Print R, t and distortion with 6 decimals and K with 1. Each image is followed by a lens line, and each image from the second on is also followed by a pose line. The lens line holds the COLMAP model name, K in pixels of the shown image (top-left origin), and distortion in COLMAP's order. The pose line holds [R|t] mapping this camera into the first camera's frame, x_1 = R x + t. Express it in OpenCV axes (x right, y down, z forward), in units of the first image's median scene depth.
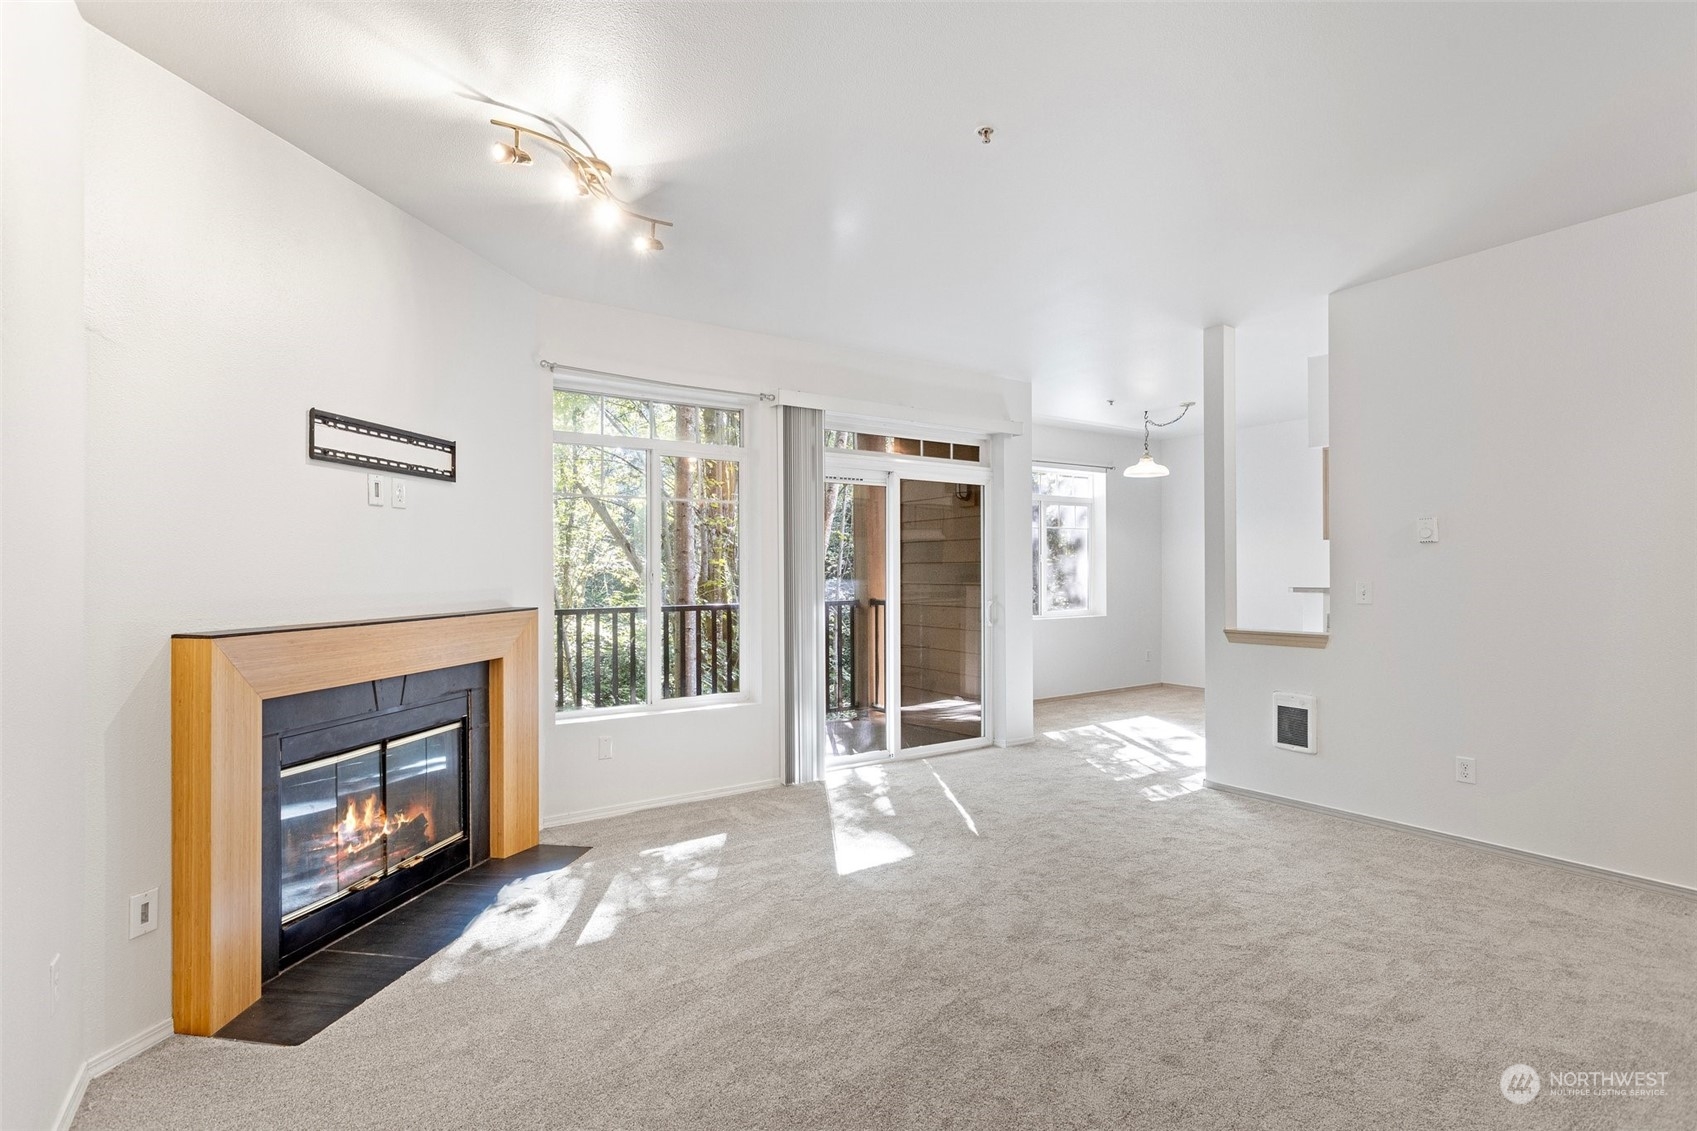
lens RADIAL K [[815.1, 0, 851.7], [0, 815.1, 566.8], [0, 0, 1]] dist [0.001078, 0.001958]
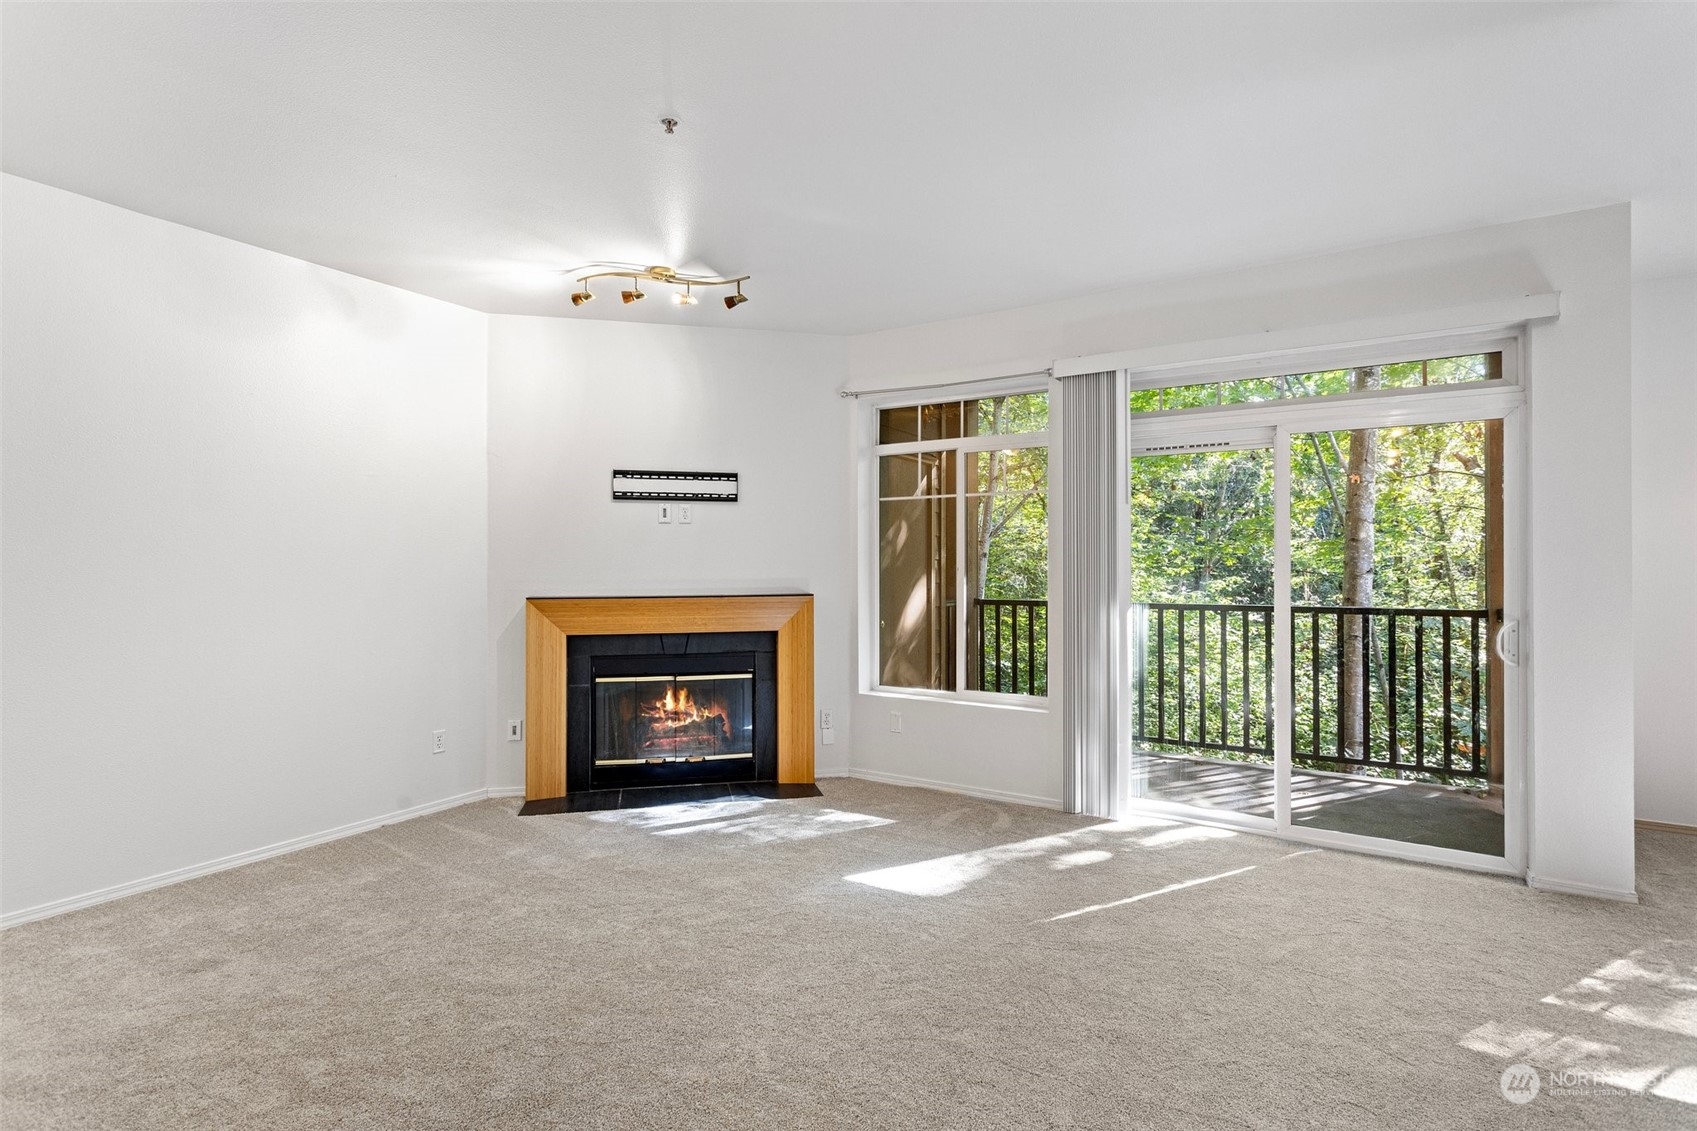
lens RADIAL K [[815.1, 0, 830.9], [0, 815.1, 567.3], [0, 0, 1]] dist [0.001078, 0.001958]
pose [[0.402129, 0.009386, -0.915535, 0.852775], [0.003198, 0.999927, 0.011656, -0.006888], [0.915578, -0.007615, 0.402069, 0.576097]]
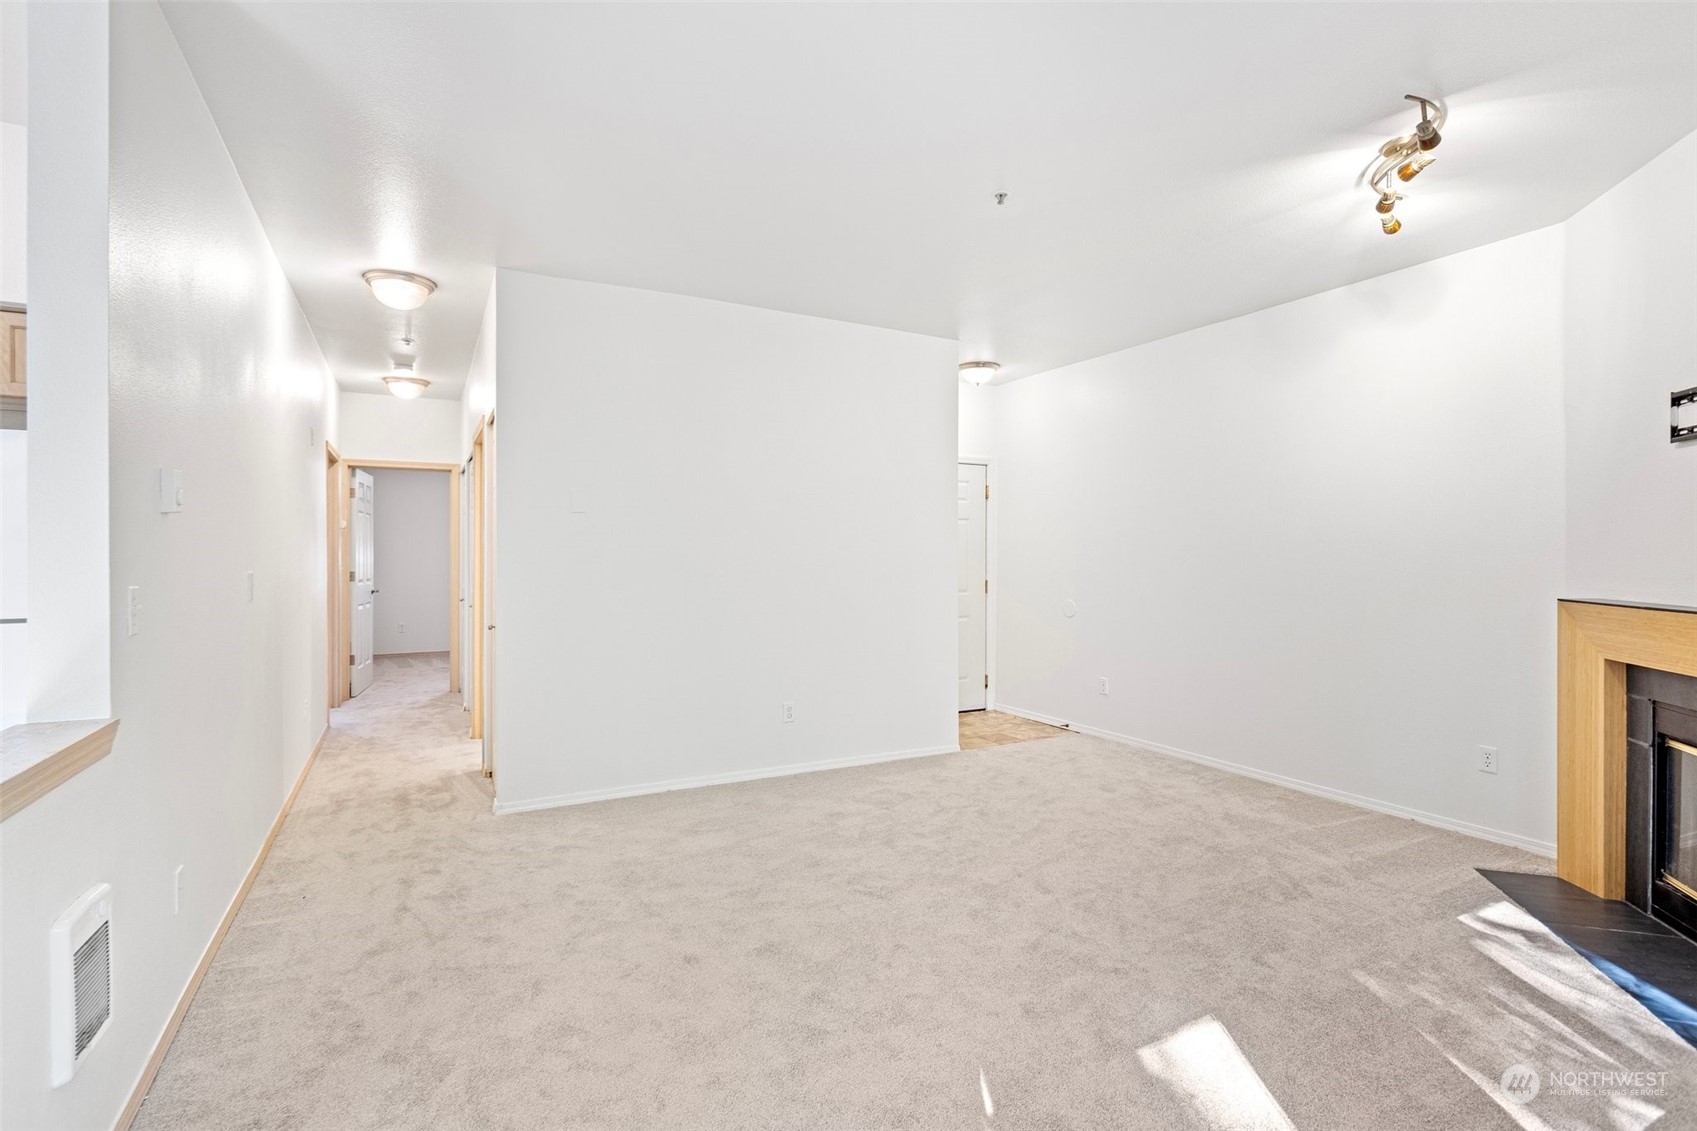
lens RADIAL K [[815.1, 0, 848.0], [0, 815.1, 557.8], [0, 0, 1]] dist [0.001078, 0.001958]
pose [[-0.995418, 0.005500, 0.095462, 0.207273], [0.005212, 0.999981, -0.003259, 0.006308], [-0.095478, -0.002746, -0.995428, 1.662257]]
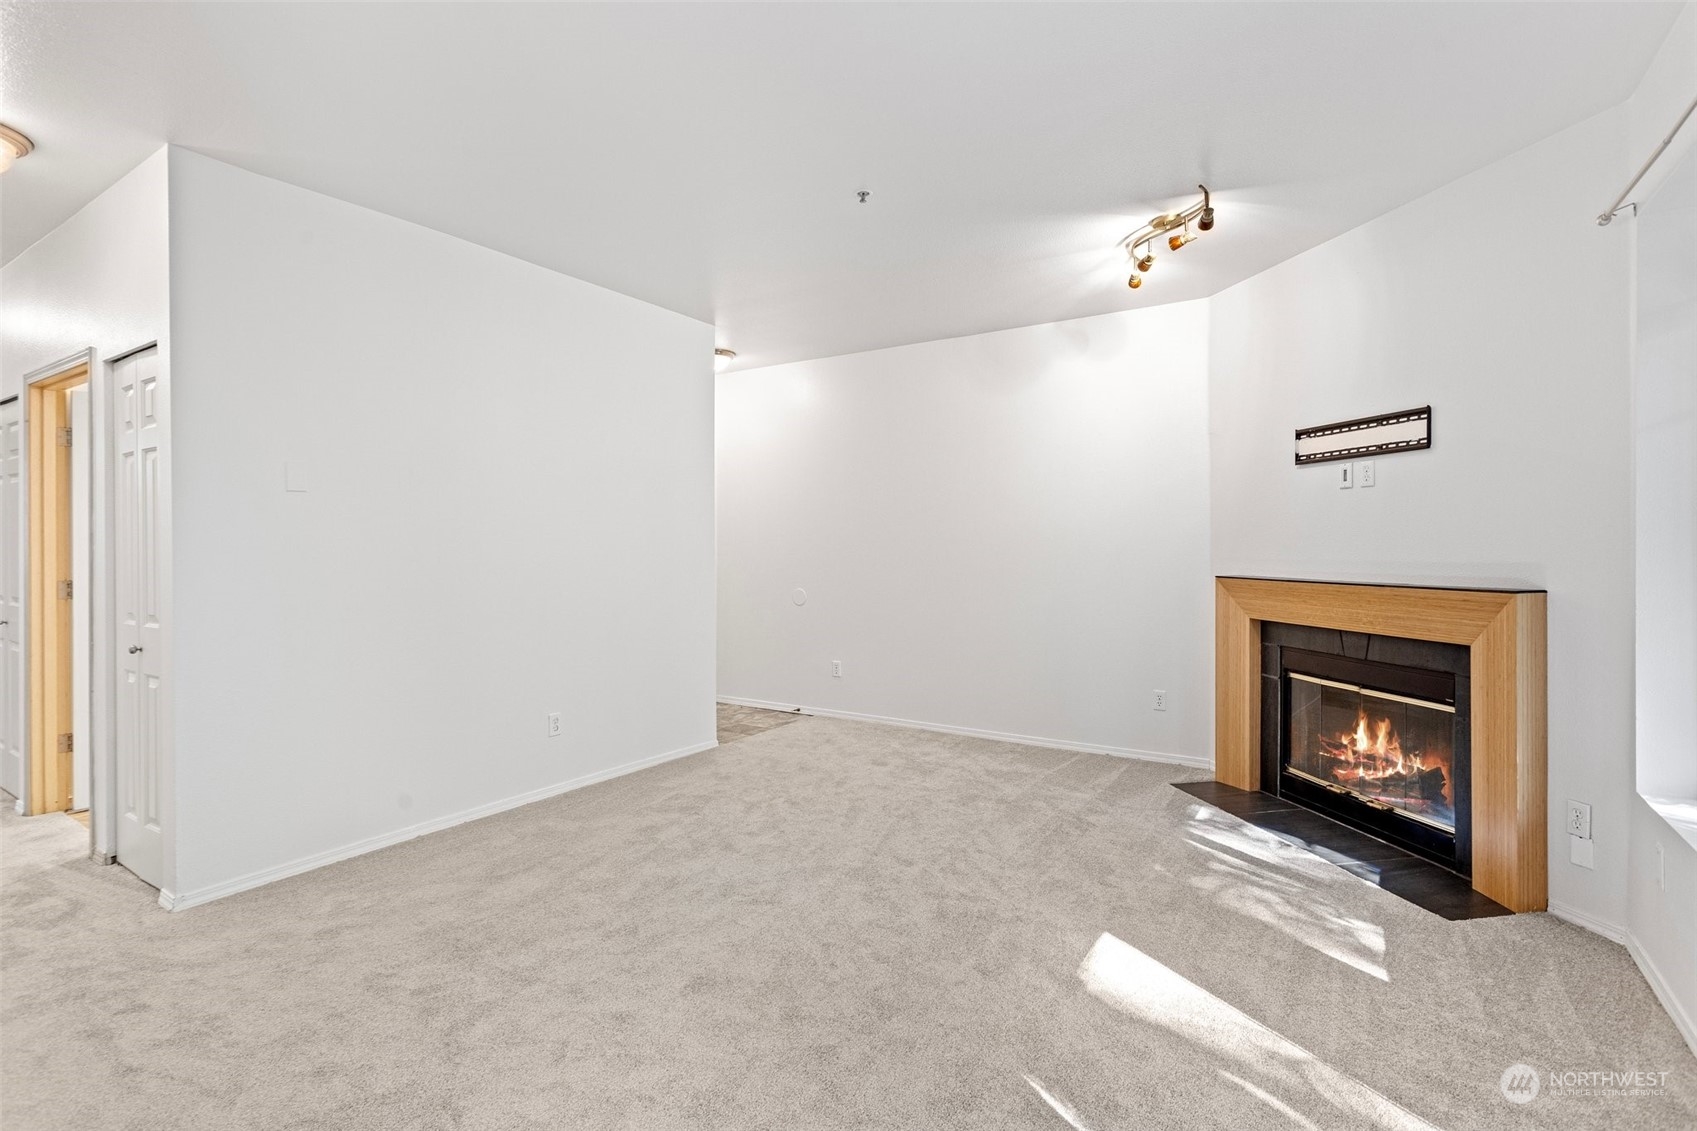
lens RADIAL K [[815.1, 0, 855.2], [0, 815.1, 550.2], [0, 0, 1]] dist [0.001078, 0.001958]
pose [[-0.917666, 0.011508, -0.397185, 0.503158], [0.011520, 0.999931, 0.002357, 0.005260], [0.397185, -0.002413, -0.917735, 1.592115]]
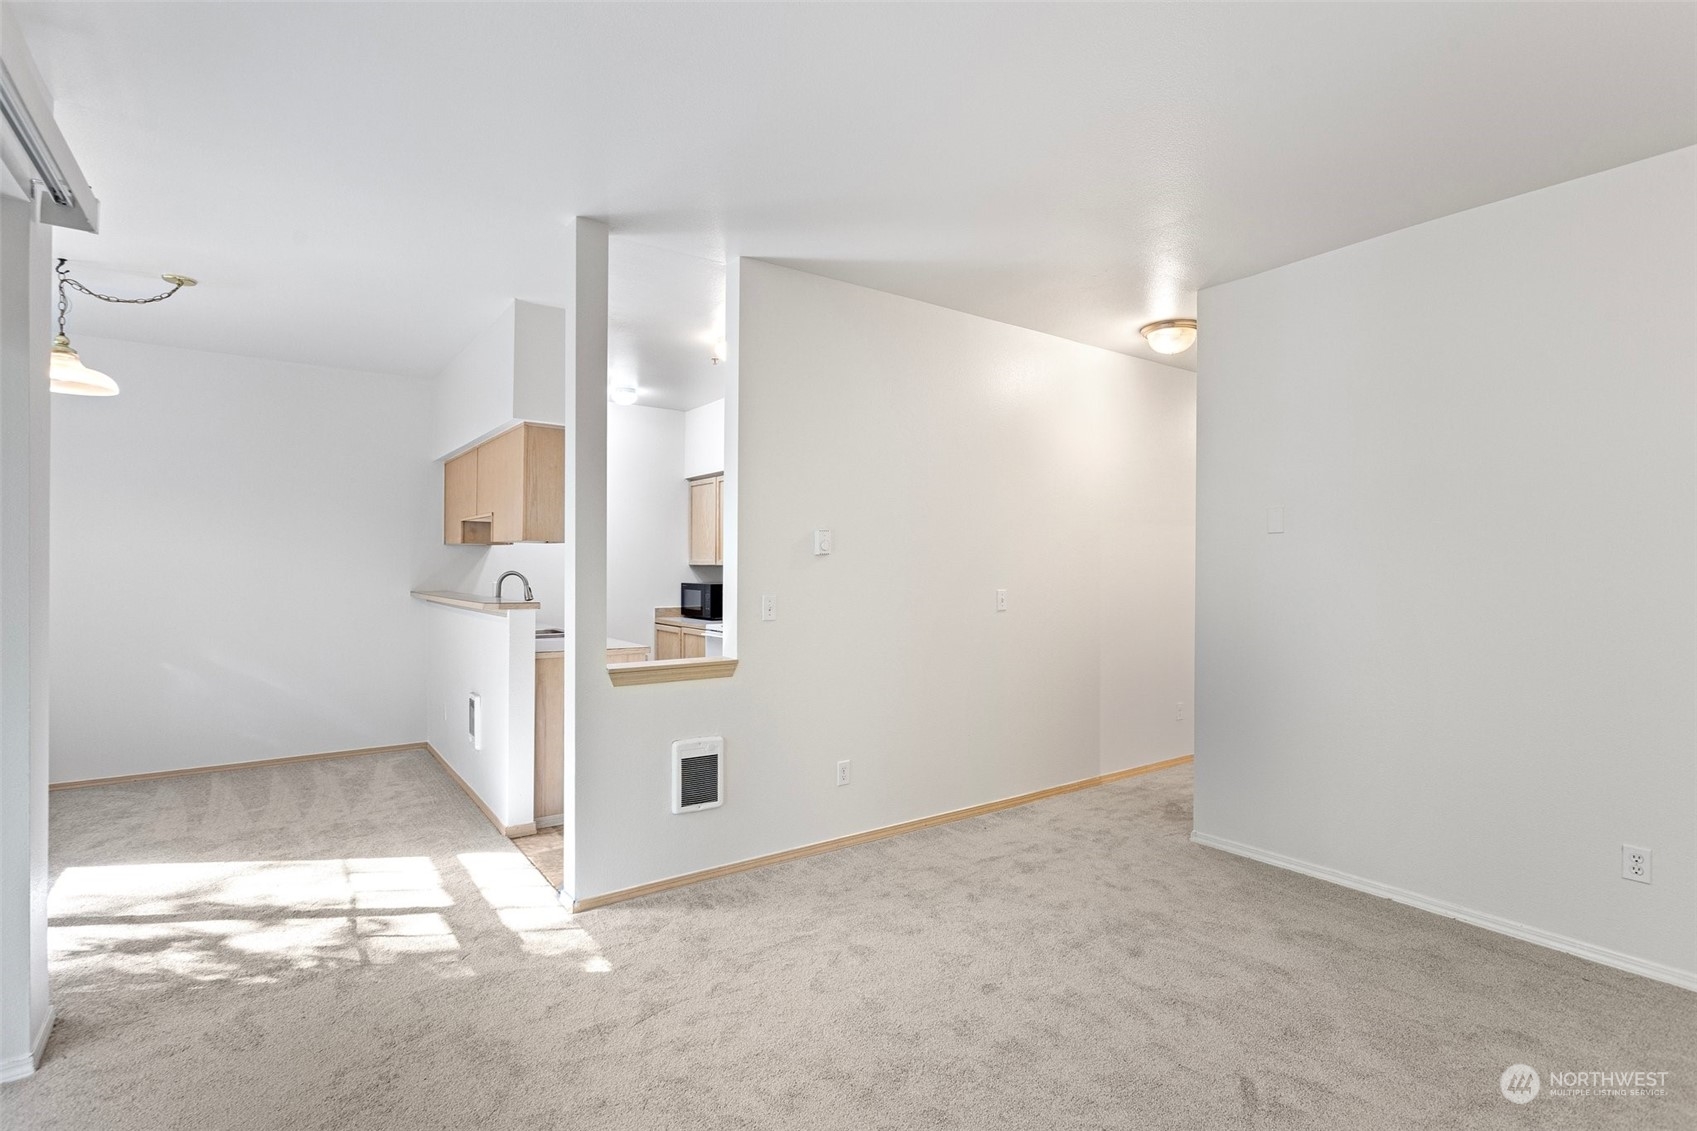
lens RADIAL K [[815.1, 0, 845.8], [0, 815.1, 569.7], [0, 0, 1]] dist [0.001078, 0.001958]
pose [[-0.030374, 0.002547, 0.999535, -0.316010], [-0.011366, 0.999931, -0.002893, -0.010043], [-0.999474, -0.011448, -0.030343, 1.098282]]
